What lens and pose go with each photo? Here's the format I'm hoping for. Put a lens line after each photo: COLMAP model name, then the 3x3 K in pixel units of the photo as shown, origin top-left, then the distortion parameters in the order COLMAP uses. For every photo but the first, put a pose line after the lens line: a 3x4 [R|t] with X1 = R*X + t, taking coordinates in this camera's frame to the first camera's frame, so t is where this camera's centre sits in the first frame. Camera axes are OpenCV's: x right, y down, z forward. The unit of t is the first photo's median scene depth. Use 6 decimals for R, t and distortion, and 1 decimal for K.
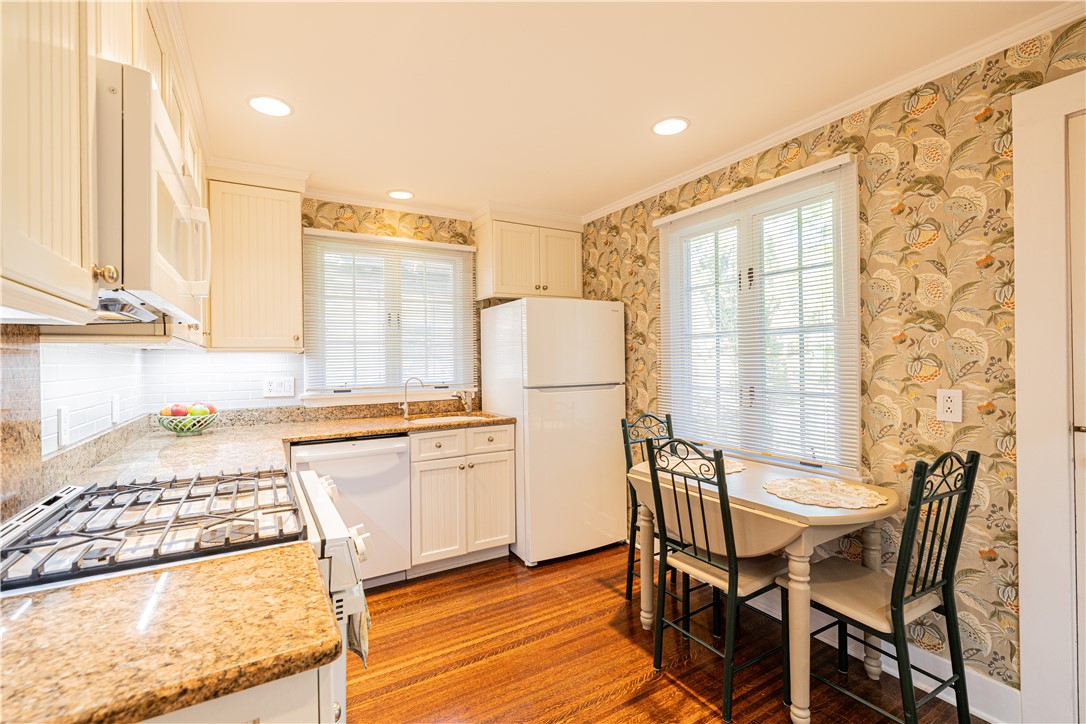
lens RADIAL K [[475.4, 0, 543.0], [0, 475.4, 362.0], [0, 0, 1]] dist [0.000491, 0.000051]
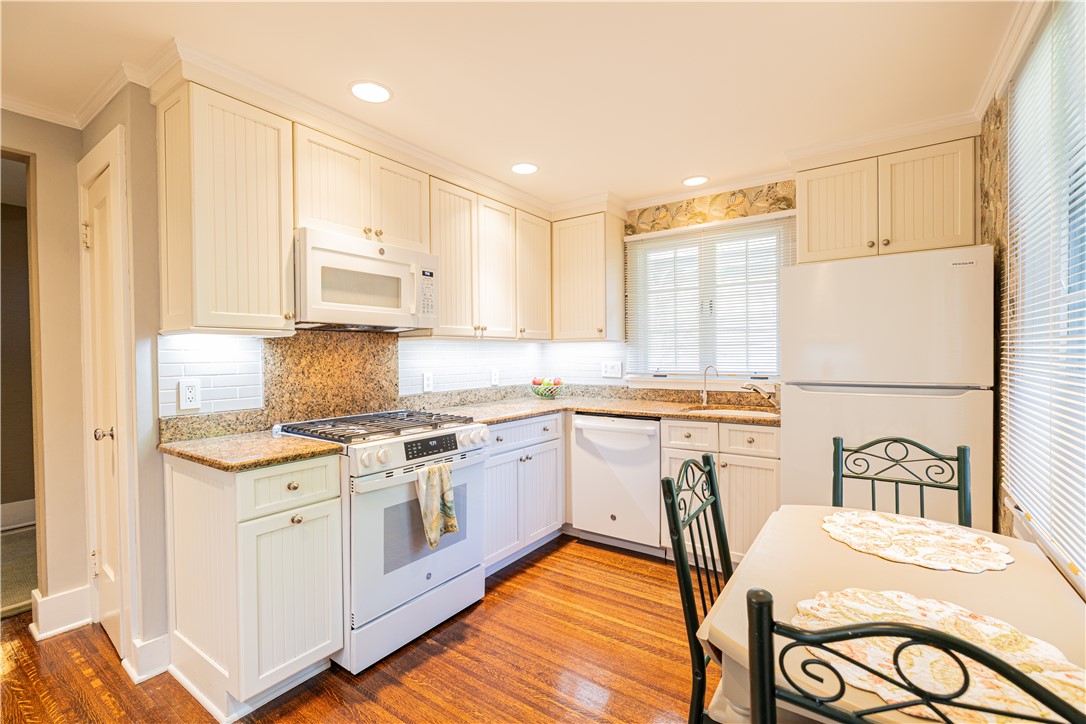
lens RADIAL K [[487.5, 0, 536.1], [0, 487.5, 357.8], [0, 0, 1]] dist [-0.001233, 0.000013]
pose [[0.416050, 0.018865, -0.909146, 0.496177], [0.003207, 0.999748, 0.022212, -0.006780], [0.909336, -0.012157, 0.415885, 0.269972]]
